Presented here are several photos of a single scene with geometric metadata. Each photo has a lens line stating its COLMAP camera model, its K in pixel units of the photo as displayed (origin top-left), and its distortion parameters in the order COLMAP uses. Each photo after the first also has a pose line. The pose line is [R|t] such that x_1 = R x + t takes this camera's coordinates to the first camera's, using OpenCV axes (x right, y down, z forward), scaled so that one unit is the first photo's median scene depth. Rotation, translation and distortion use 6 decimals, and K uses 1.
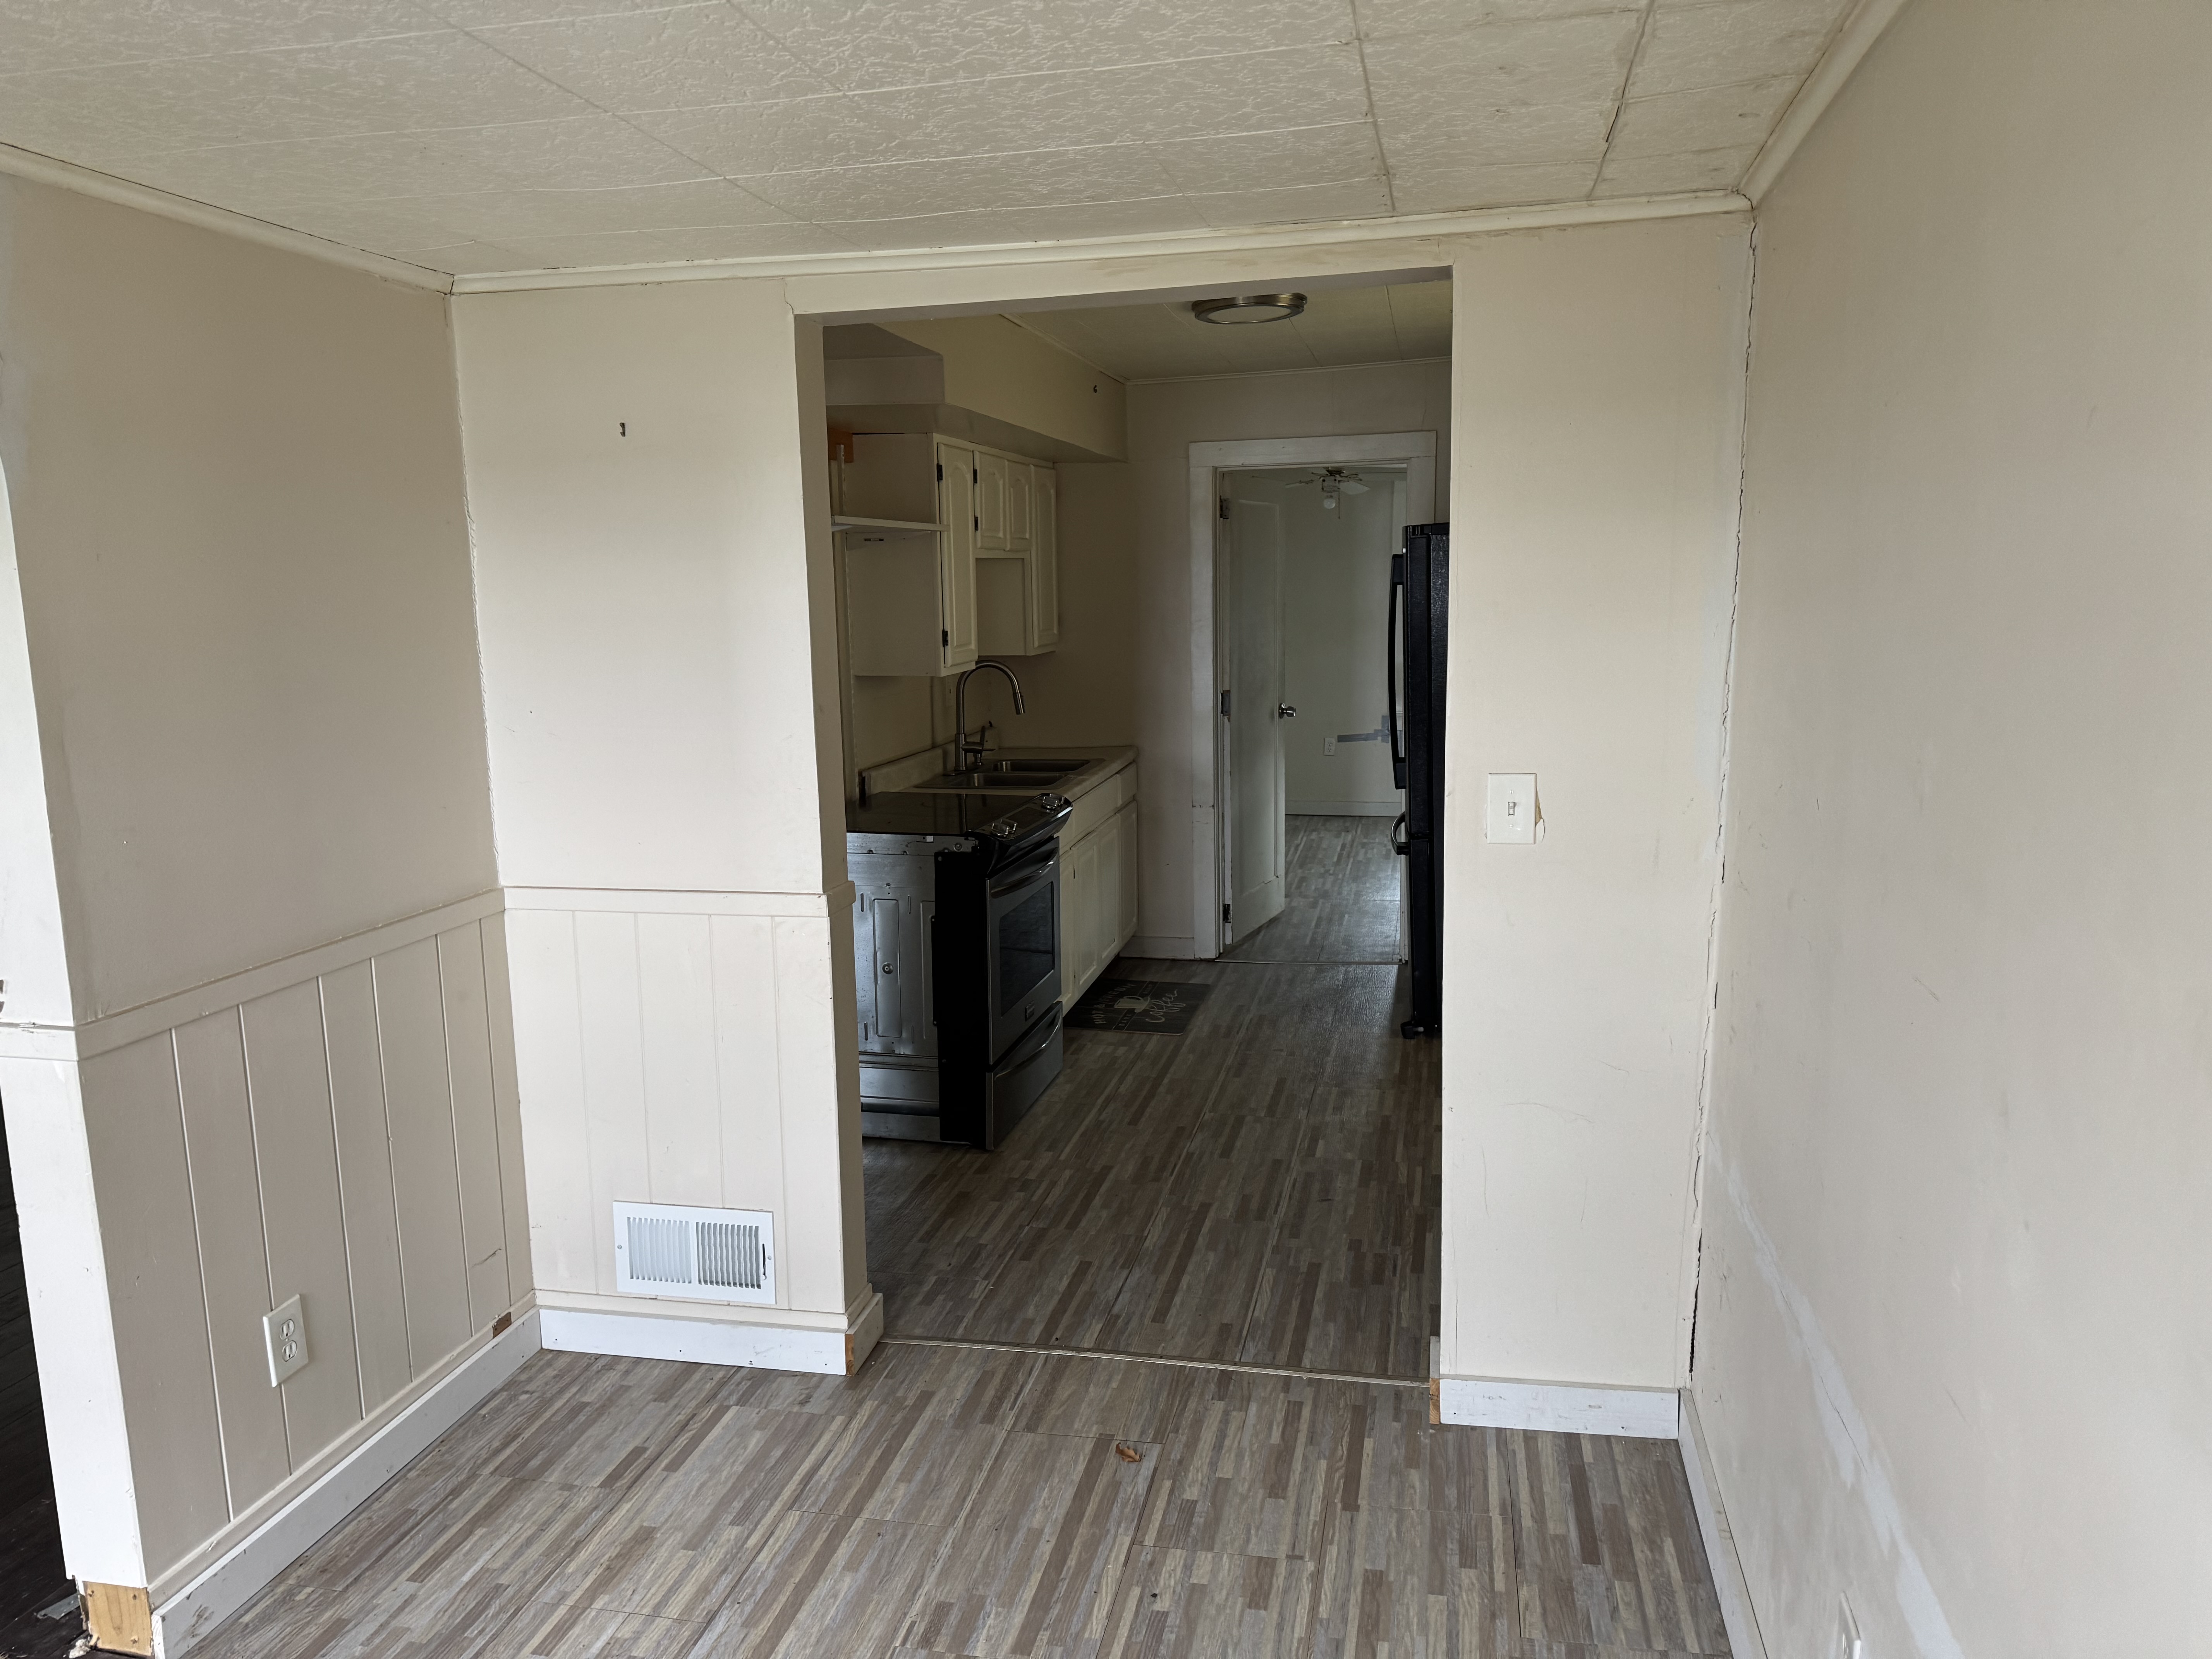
lens RADIAL K [[1560.5, 0, 1106.0], [0, 1560.5, 829.5], [0, 0, 1]] dist [0.001684, -0.001443]
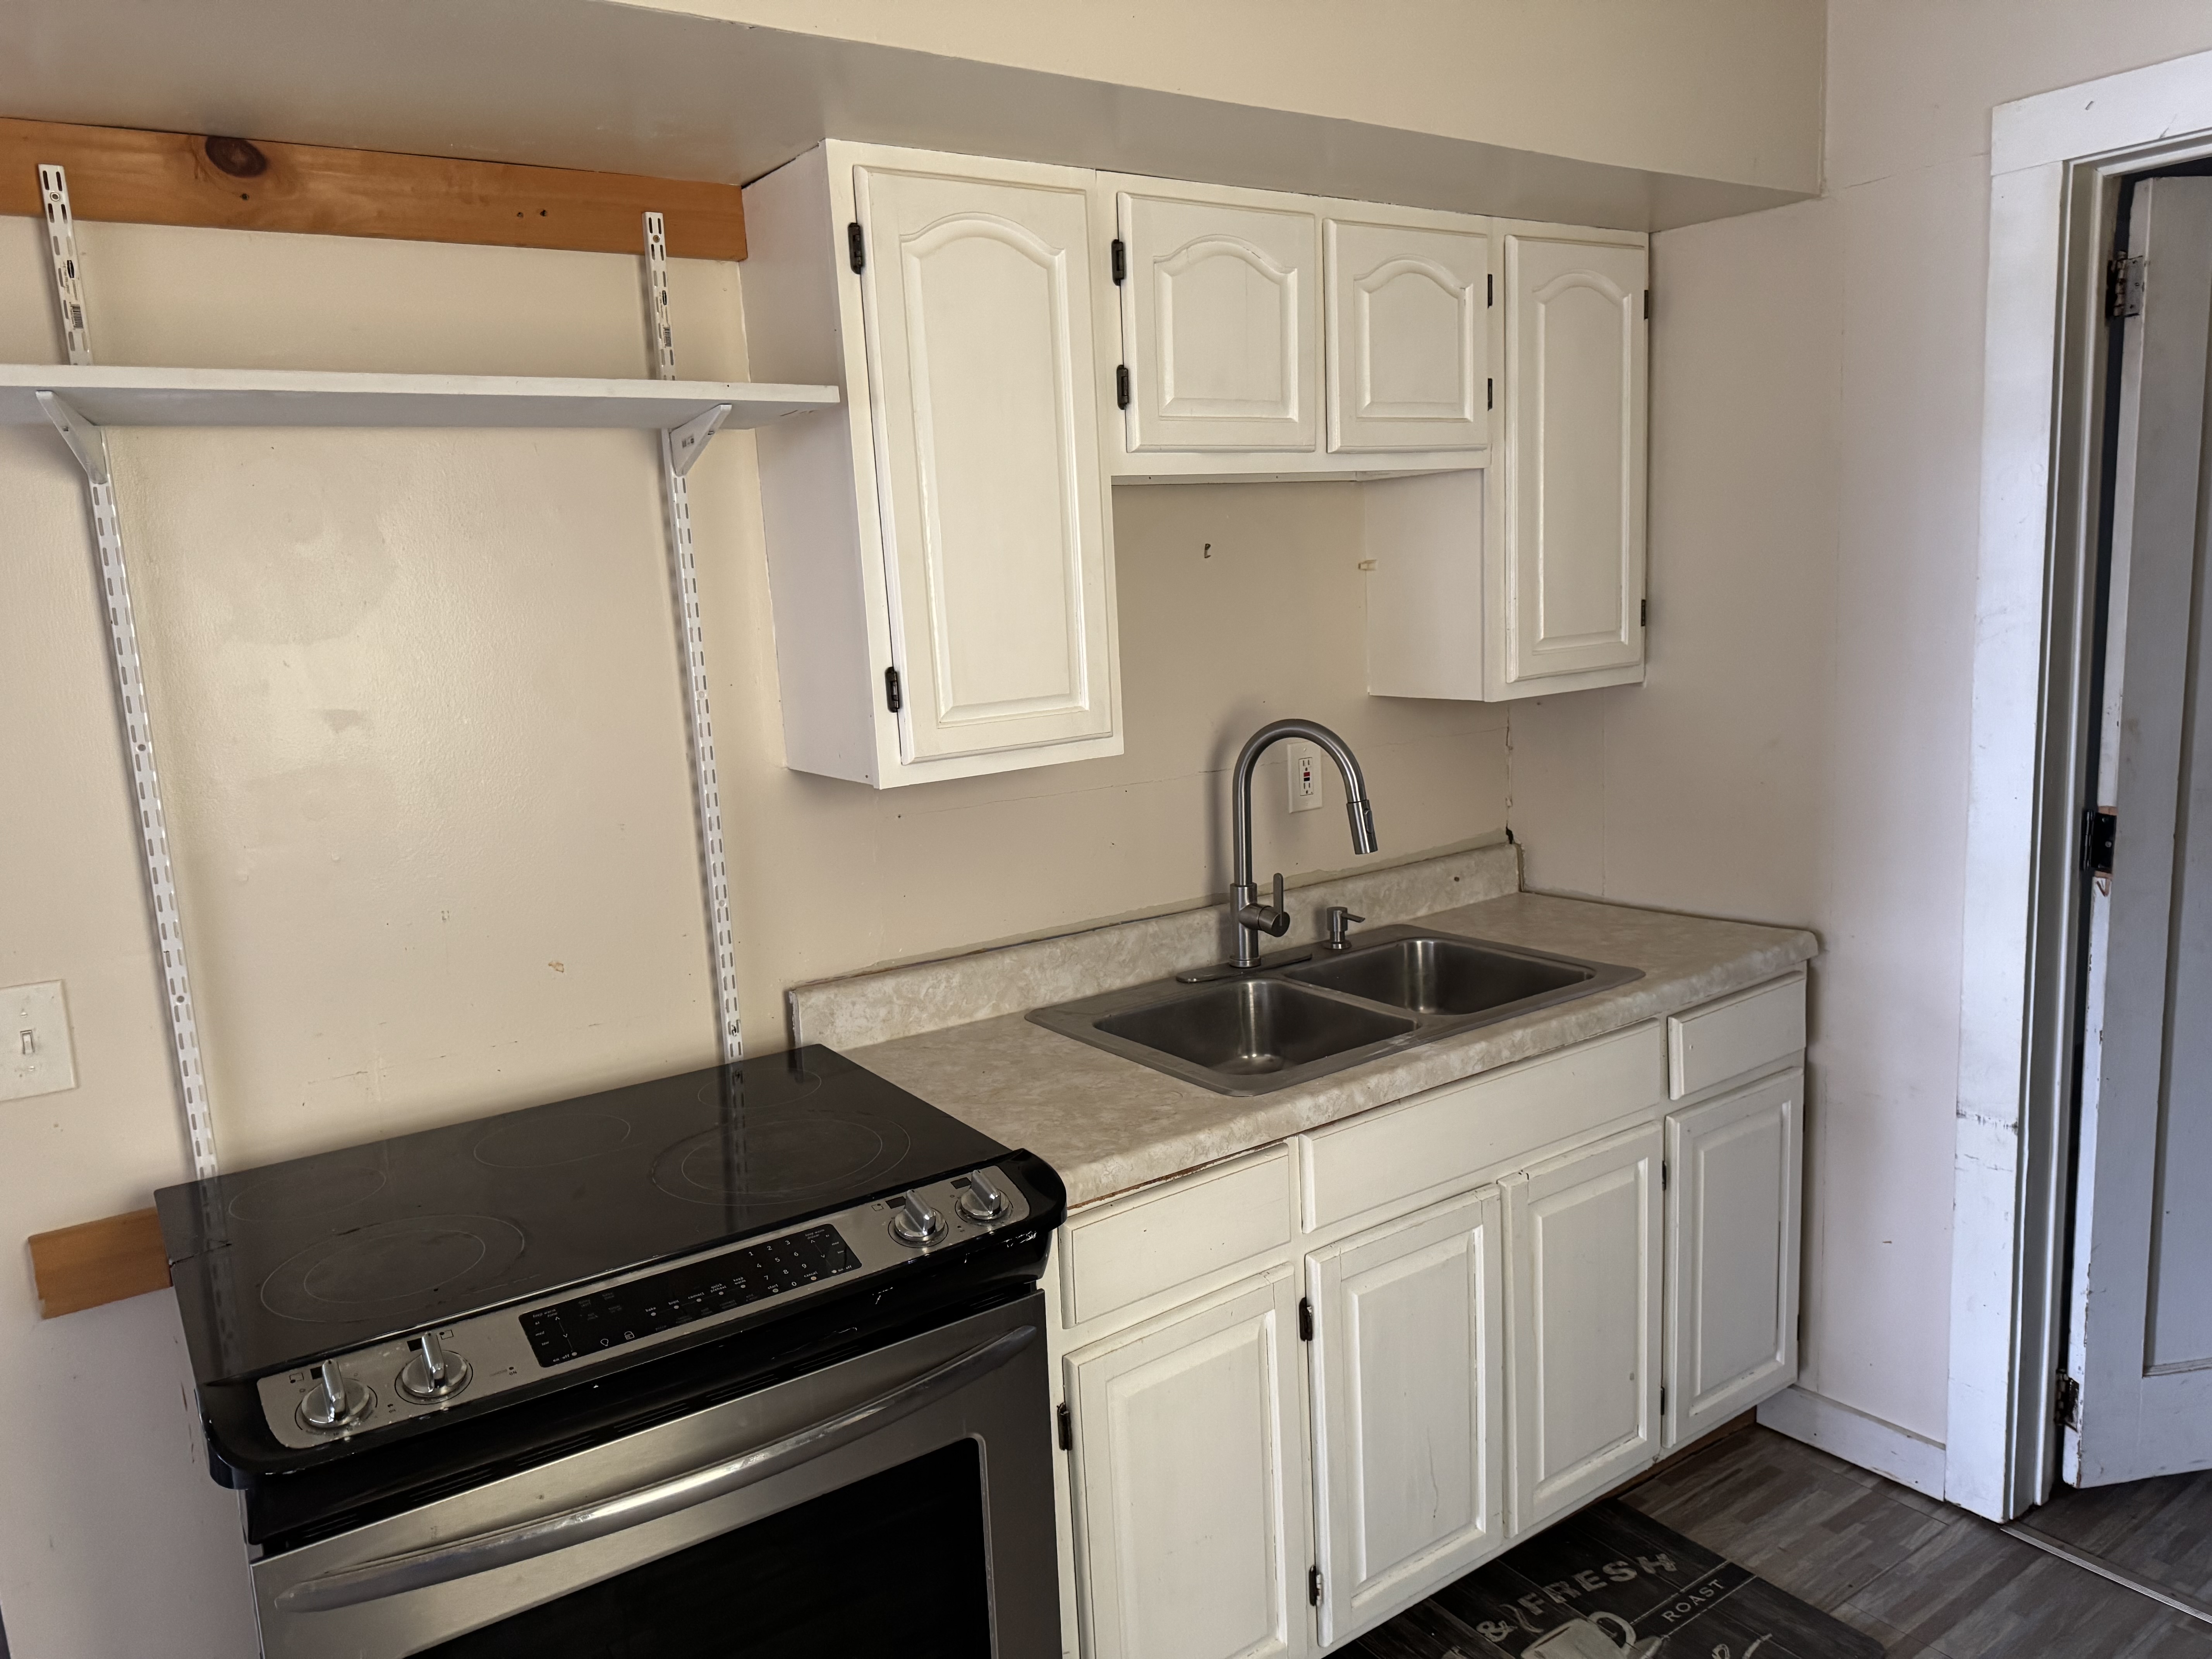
lens RADIAL K [[1528.2, 0, 1062.0], [0, 1528.2, 796.7], [0, 0, 1]] dist [0.062709, -0.072716]
pose [[0.729125, 0.088718, -0.678606, 0.147645], [-0.075058, 0.995947, 0.049561, -0.094714], [0.680252, 0.014798, 0.732829, 0.600950]]
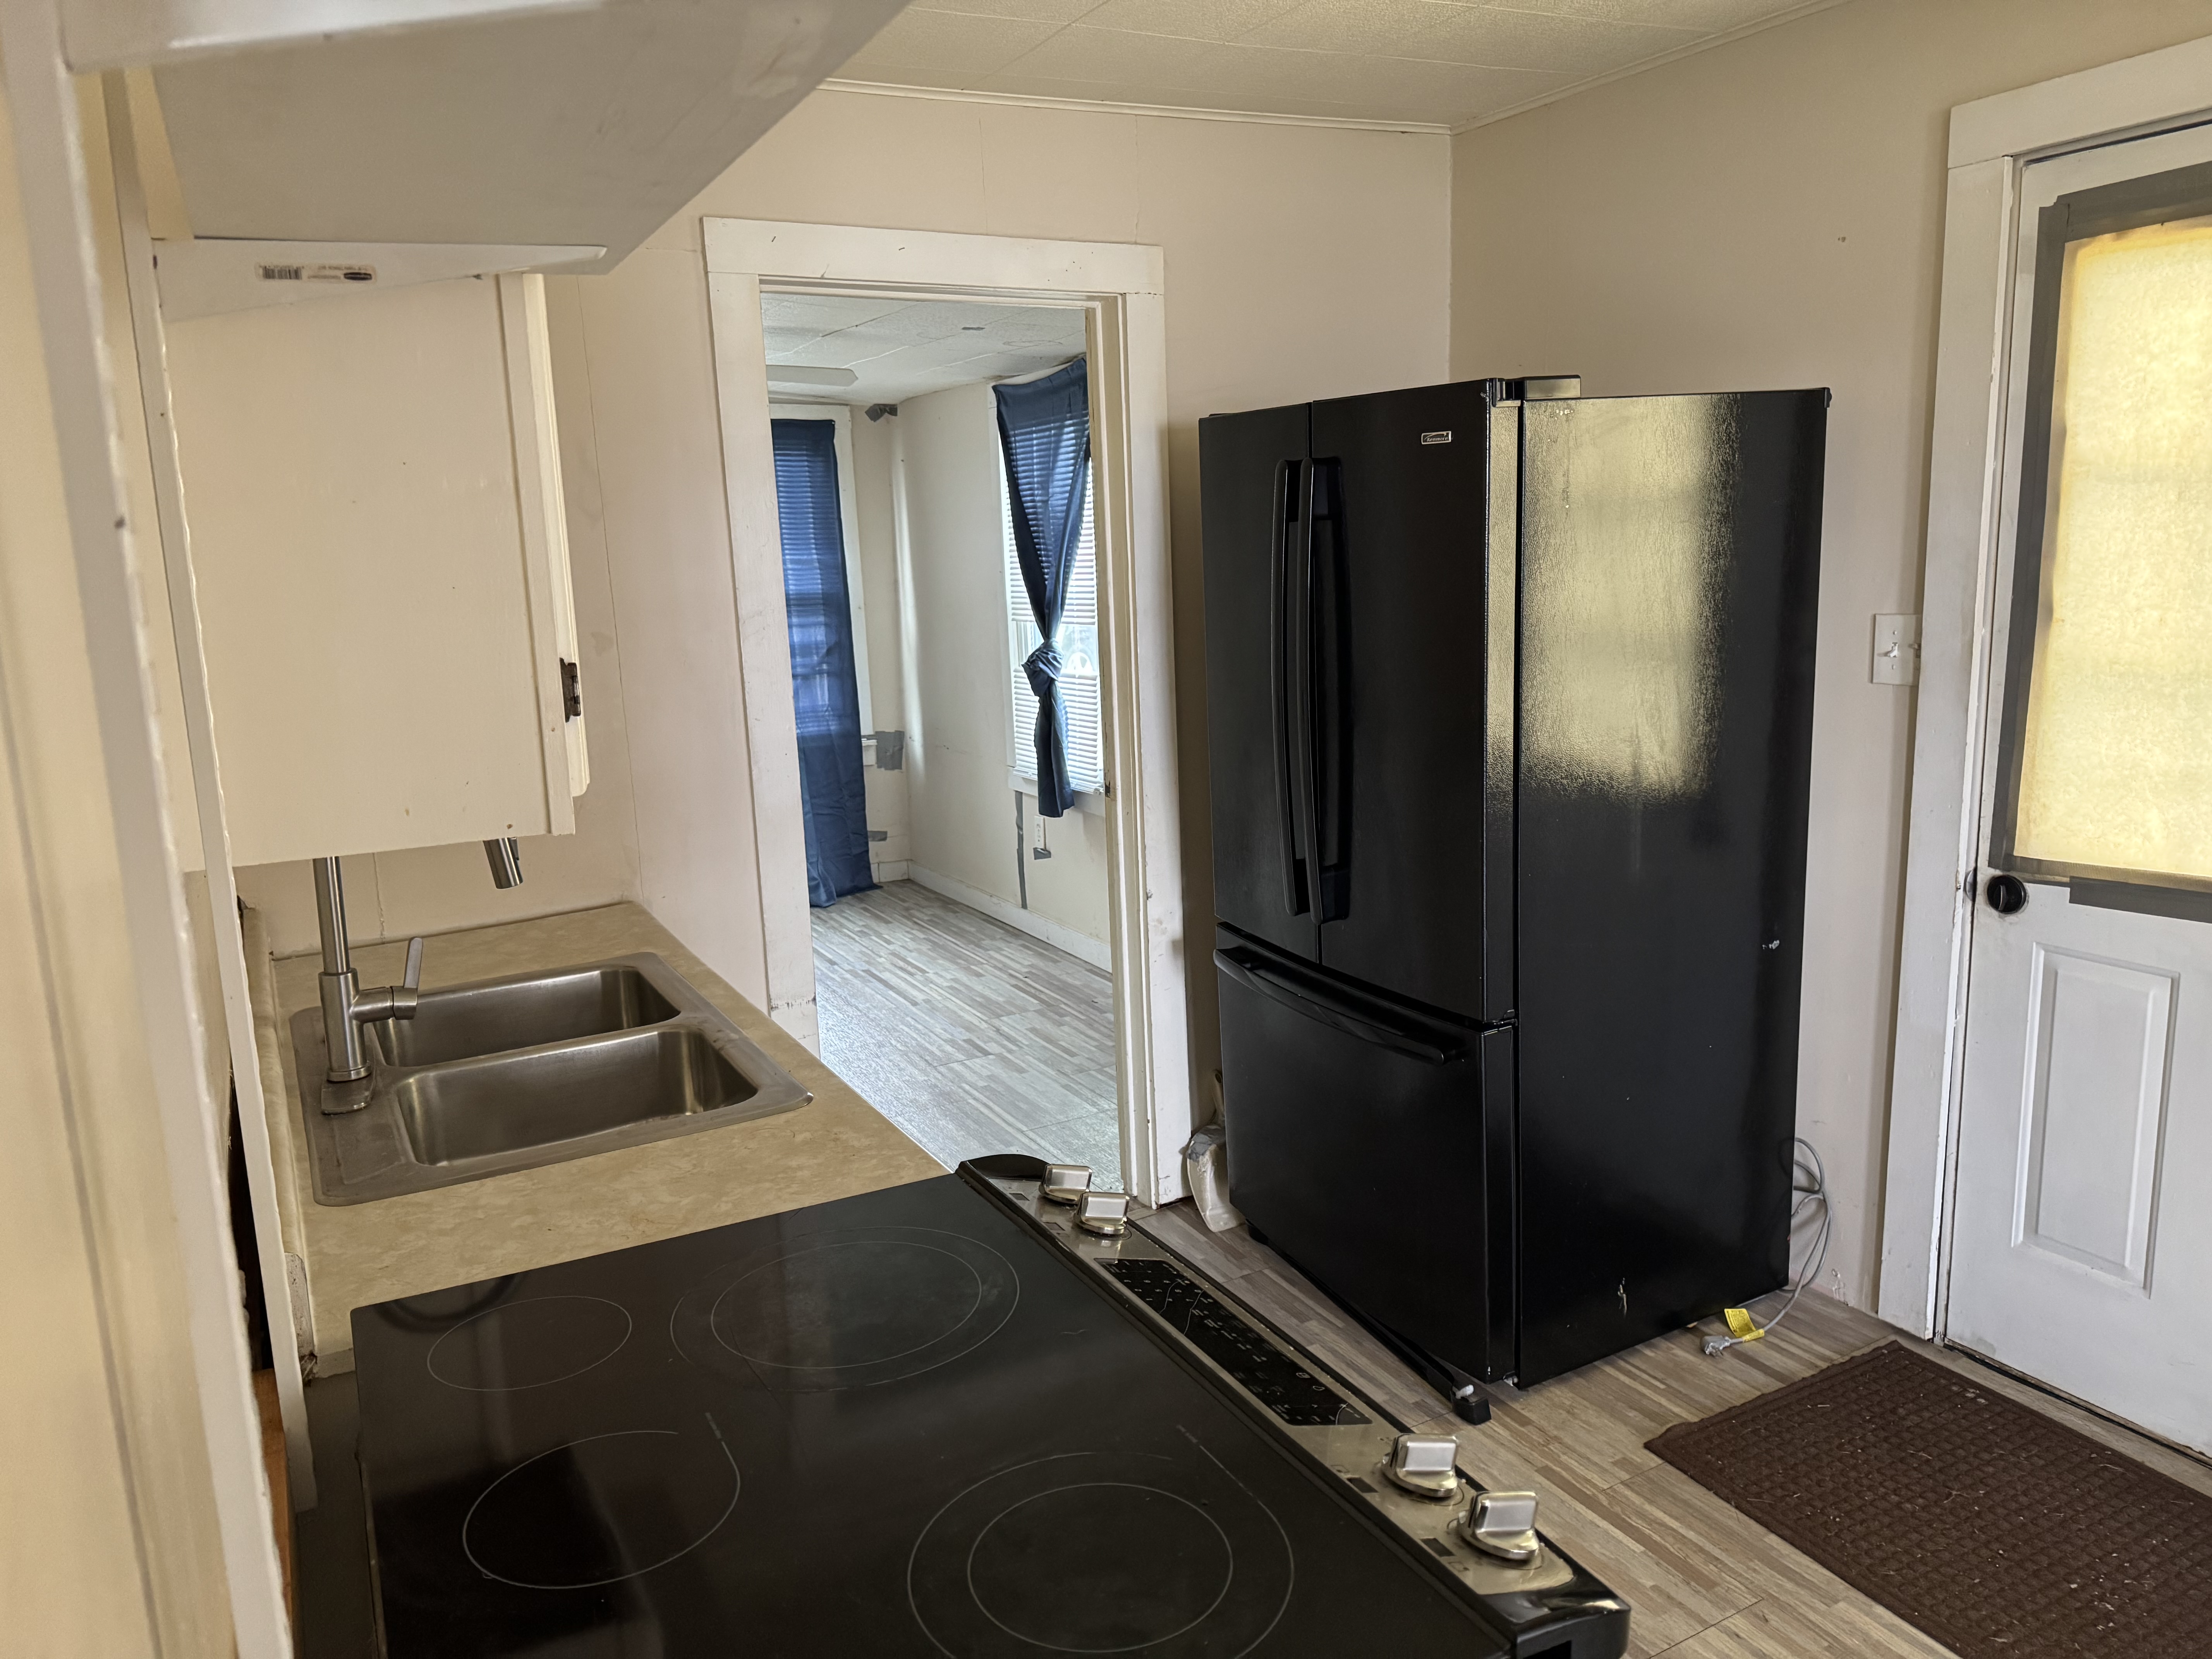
lens RADIAL K [[1560.5, 0, 1106.0], [0, 1560.5, 829.5], [0, 0, 1]] dist [0.001684, -0.001443]
pose [[0.751476, -0.116828, 0.649335, -0.166206], [0.118159, 0.992116, 0.041755, -0.079350], [-0.649094, 0.045347, 0.759355, 0.590199]]
